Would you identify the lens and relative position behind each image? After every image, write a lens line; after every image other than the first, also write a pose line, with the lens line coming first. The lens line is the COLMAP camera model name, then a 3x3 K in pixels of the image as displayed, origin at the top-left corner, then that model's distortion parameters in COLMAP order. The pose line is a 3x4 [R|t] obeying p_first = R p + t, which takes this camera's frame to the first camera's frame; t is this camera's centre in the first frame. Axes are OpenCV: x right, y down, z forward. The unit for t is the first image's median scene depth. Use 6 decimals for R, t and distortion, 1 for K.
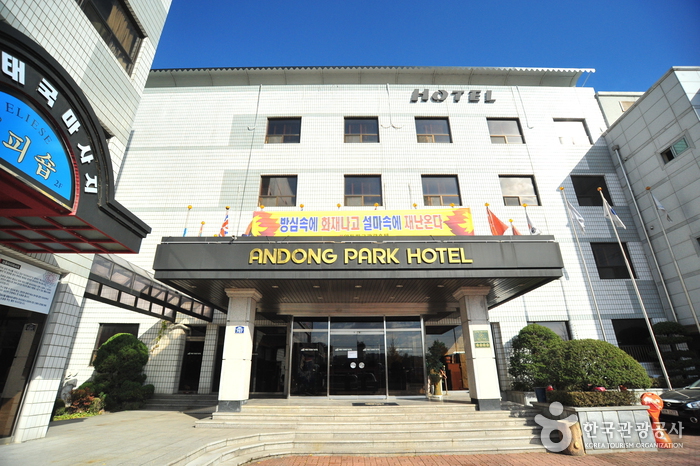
lens RADIAL K [[346.5, 0, 349.2], [0, 346.5, 237.5], [0, 0, 1]] dist [-0.035281, 0.002151]
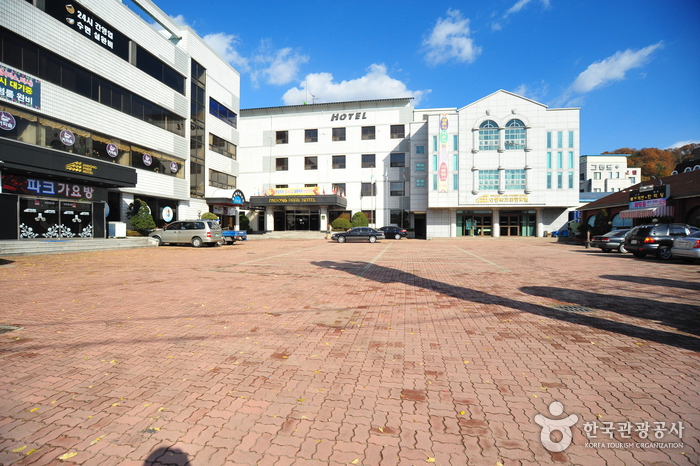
lens RADIAL K [[346.5, 0, 346.6], [0, 346.5, 231.3], [0, 0, 1]] dist [-0.035281, 0.002151]
pose [[0.983927, 0.004766, -0.178509, 0.777050], [0.063507, 0.924953, 0.374739, -0.620566], [0.166898, -0.380053, 0.909783, -1.589515]]
